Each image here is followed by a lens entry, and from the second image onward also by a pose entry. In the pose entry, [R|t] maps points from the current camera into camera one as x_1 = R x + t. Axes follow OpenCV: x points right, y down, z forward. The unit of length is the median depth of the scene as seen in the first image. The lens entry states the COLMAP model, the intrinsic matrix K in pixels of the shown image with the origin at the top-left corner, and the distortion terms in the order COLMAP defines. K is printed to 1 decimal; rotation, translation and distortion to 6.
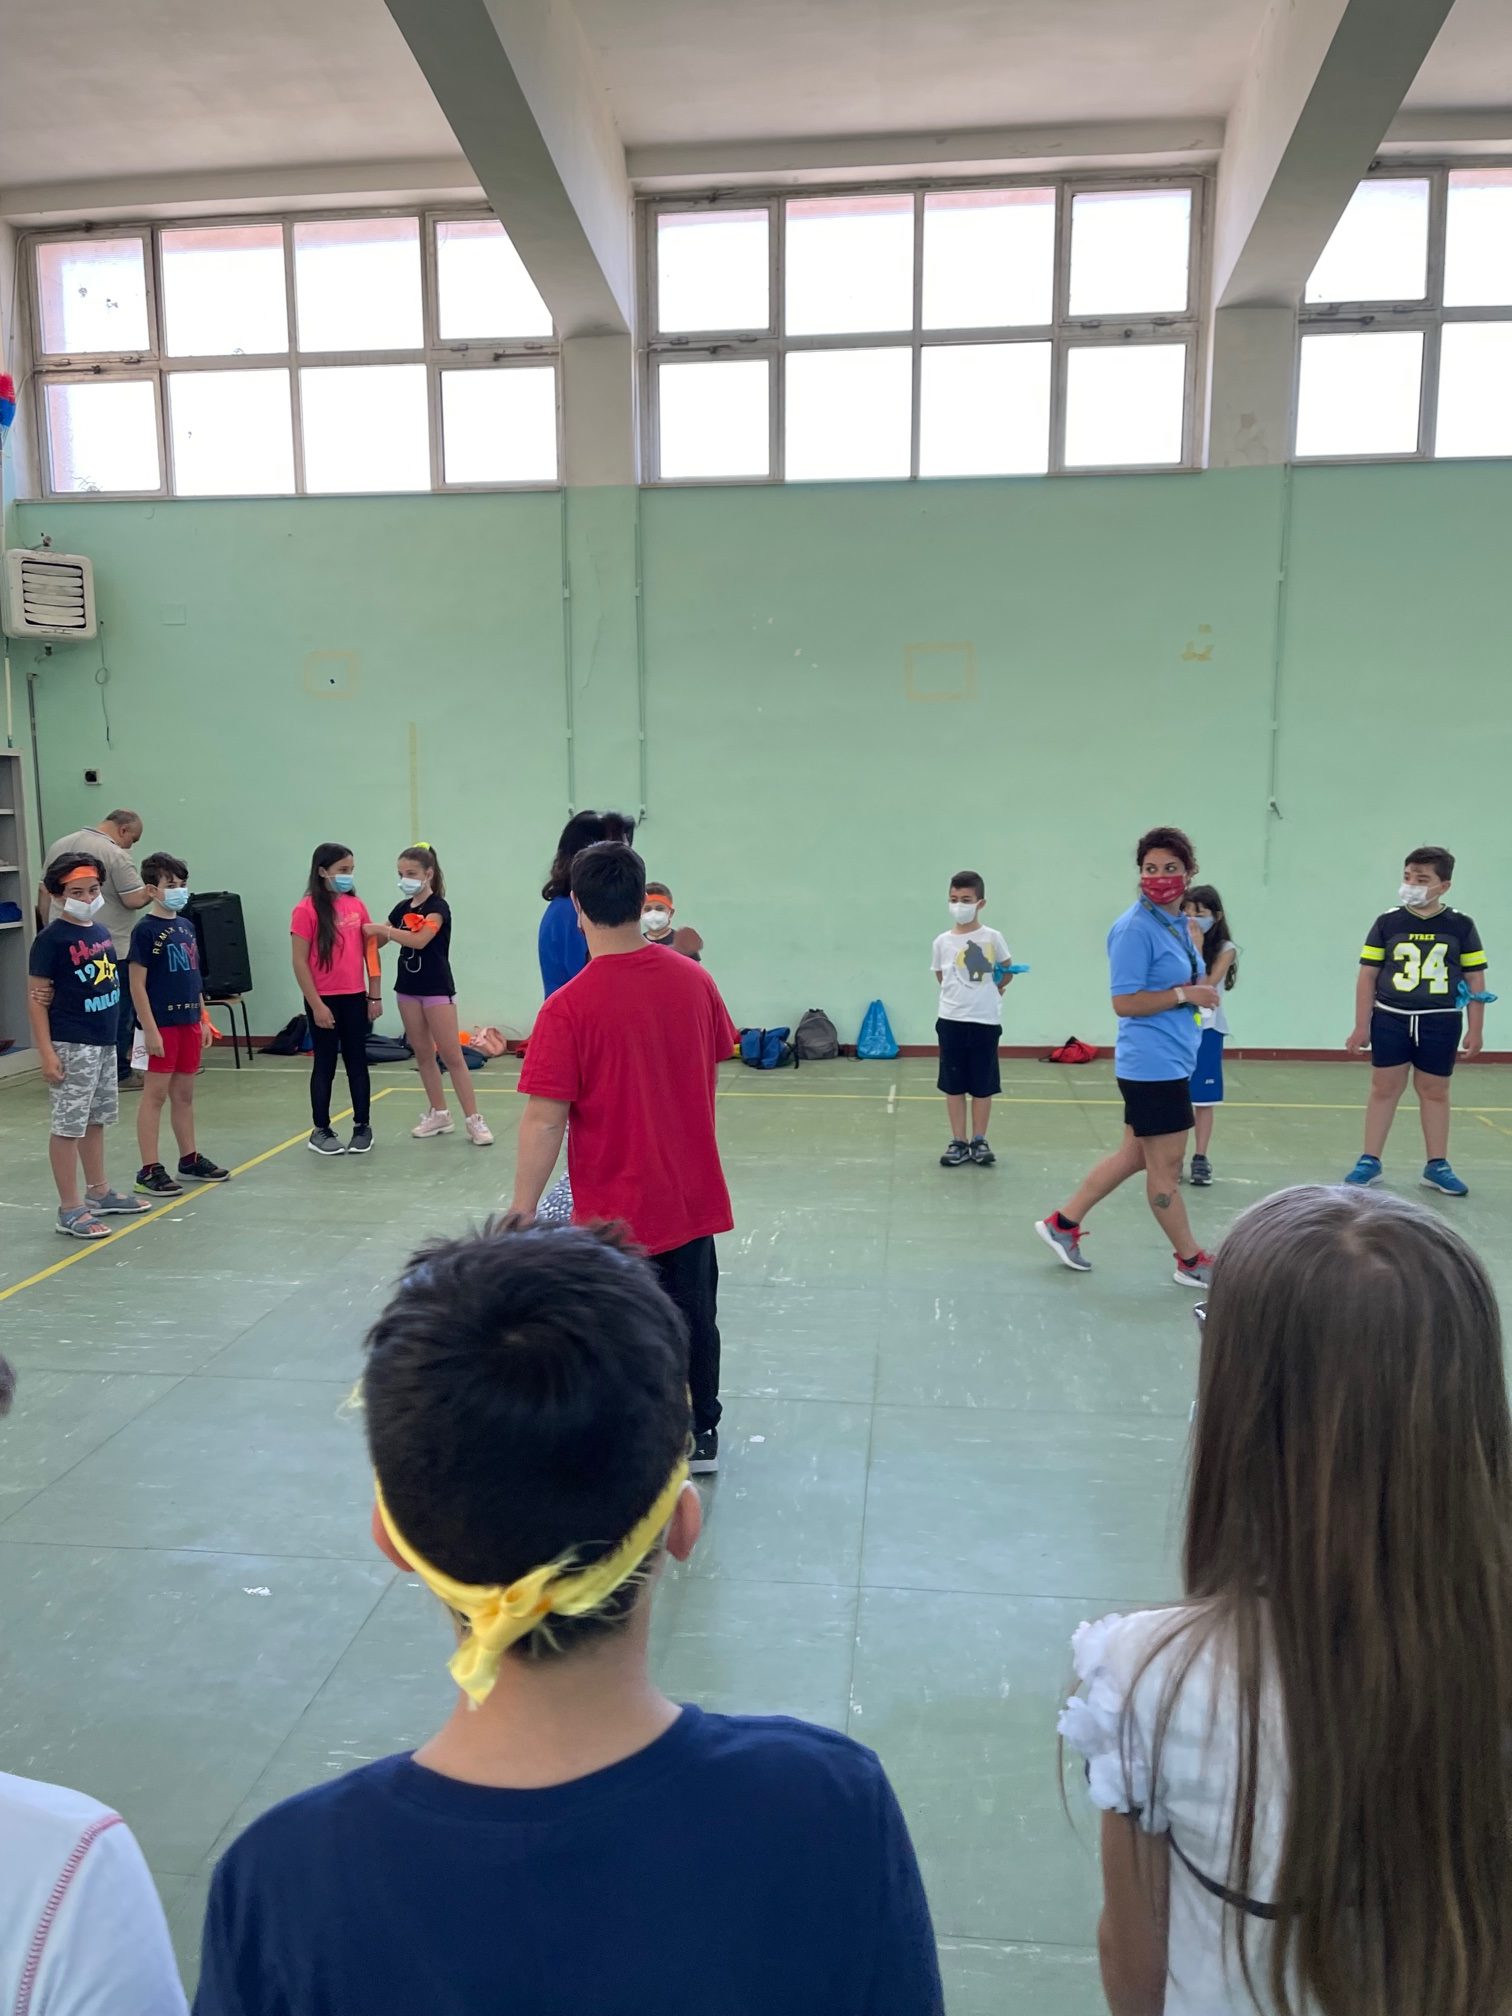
lens RADIAL K [[1530.7, 0, 737.6], [0, 1530.7, 1042.2], [0, 0, 1]] dist [0.095841, -0.119929]
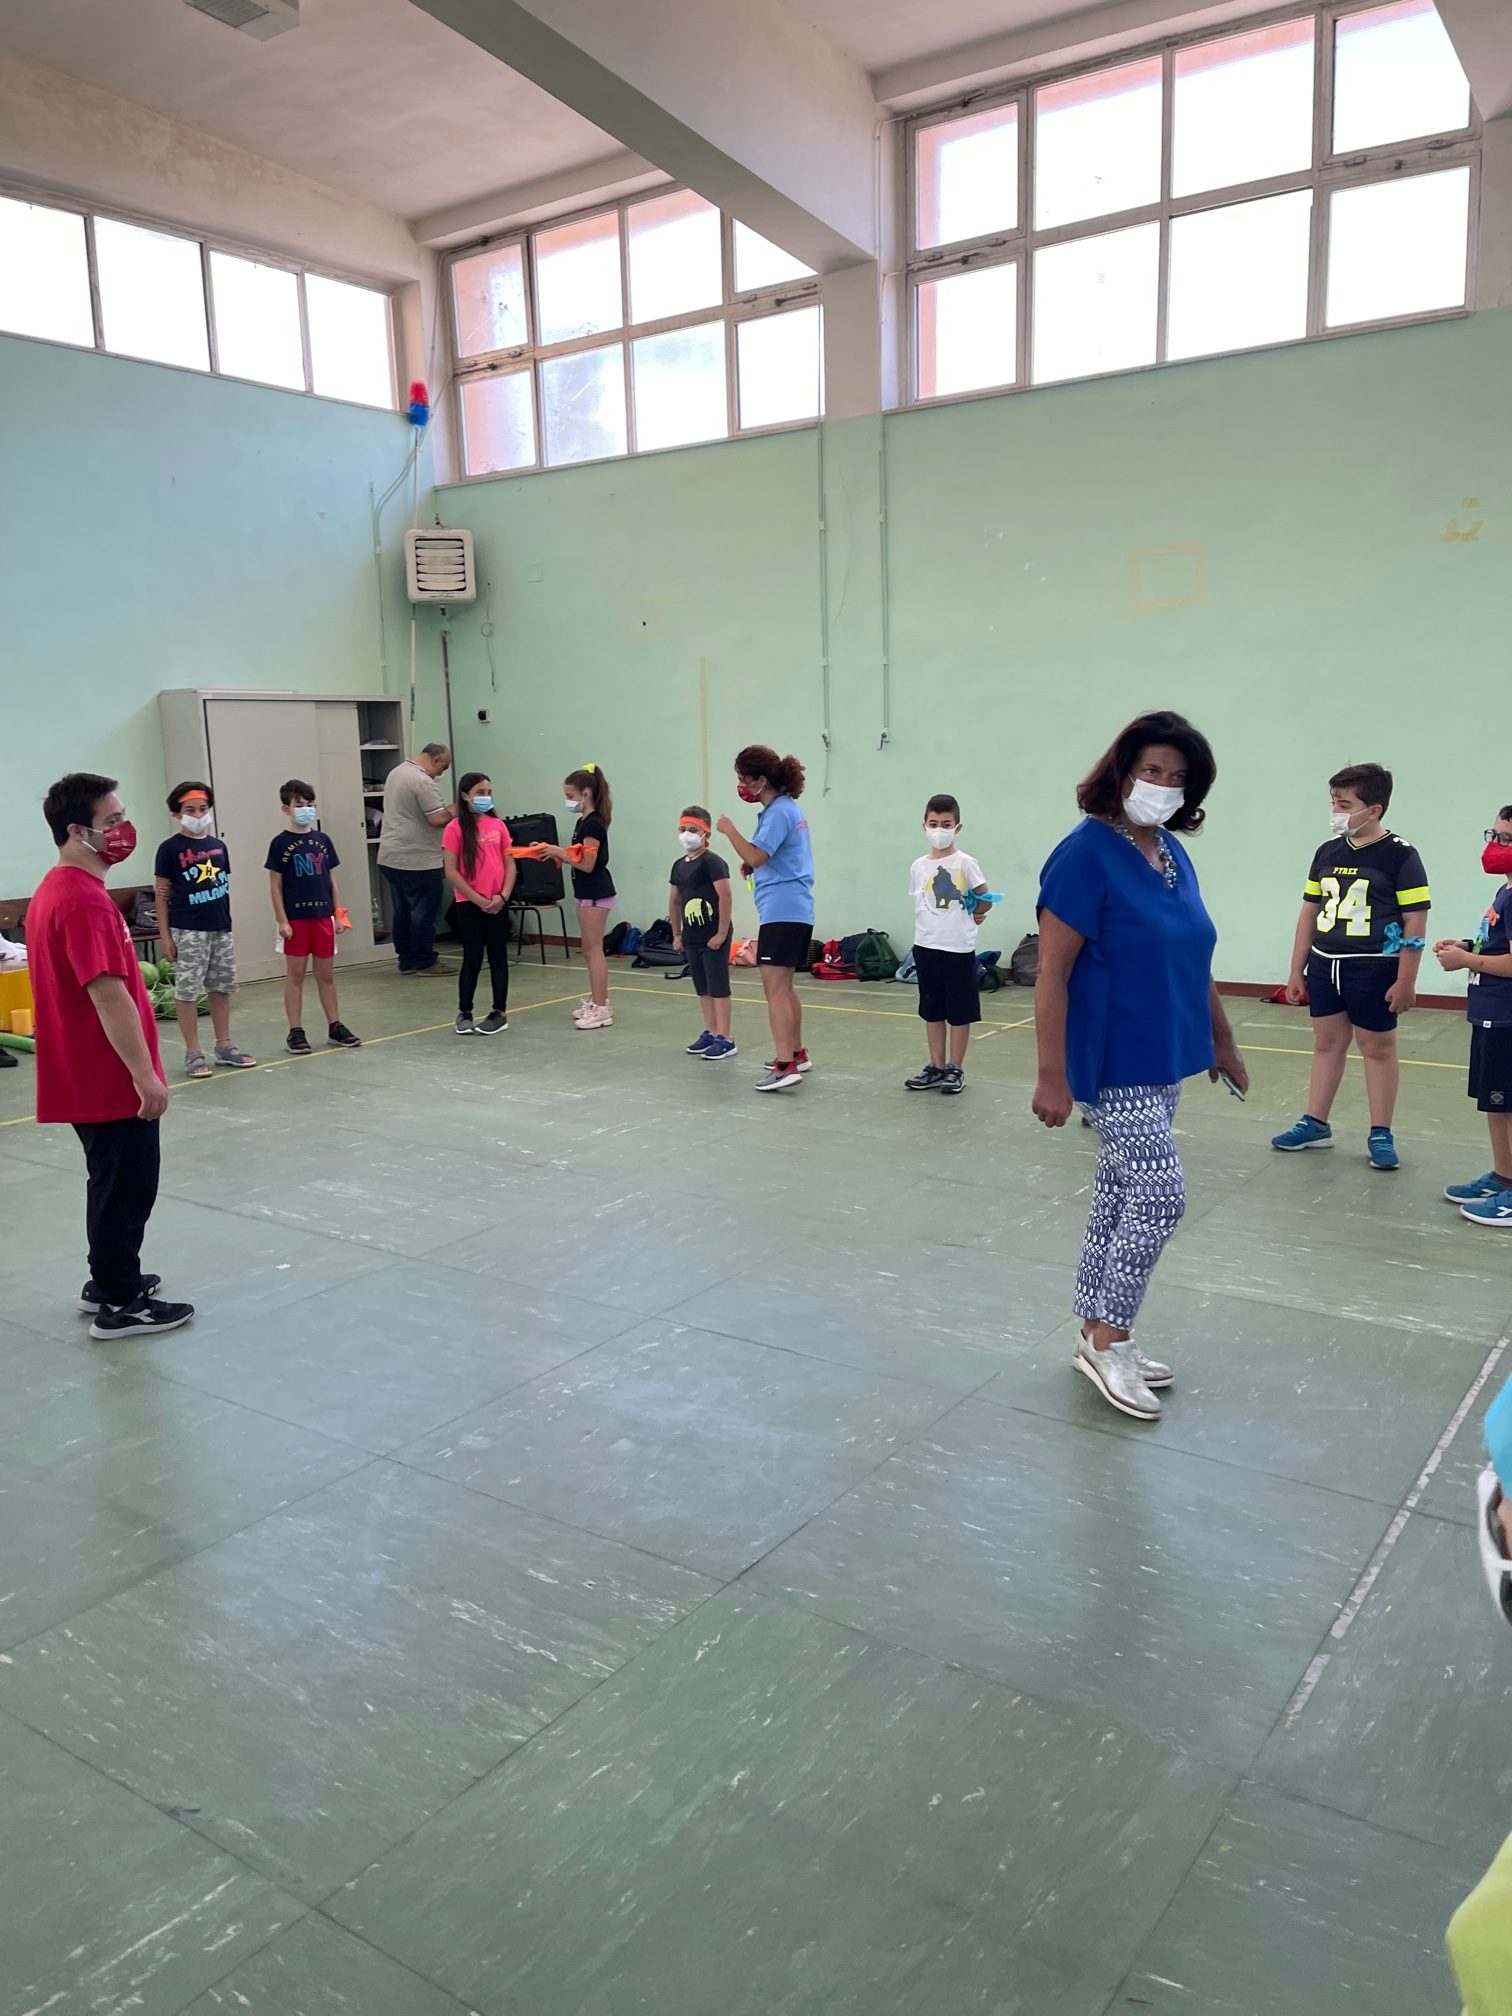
lens RADIAL K [[1530.7, 0, 737.6], [0, 1530.7, 1042.2], [0, 0, 1]] dist [0.095841, -0.119929]
pose [[0.870277, 0.077119, -0.486488, 0.387327], [-0.051435, 0.996496, 0.065954, -0.007911], [0.489869, -0.032376, 0.871195, 0.050586]]
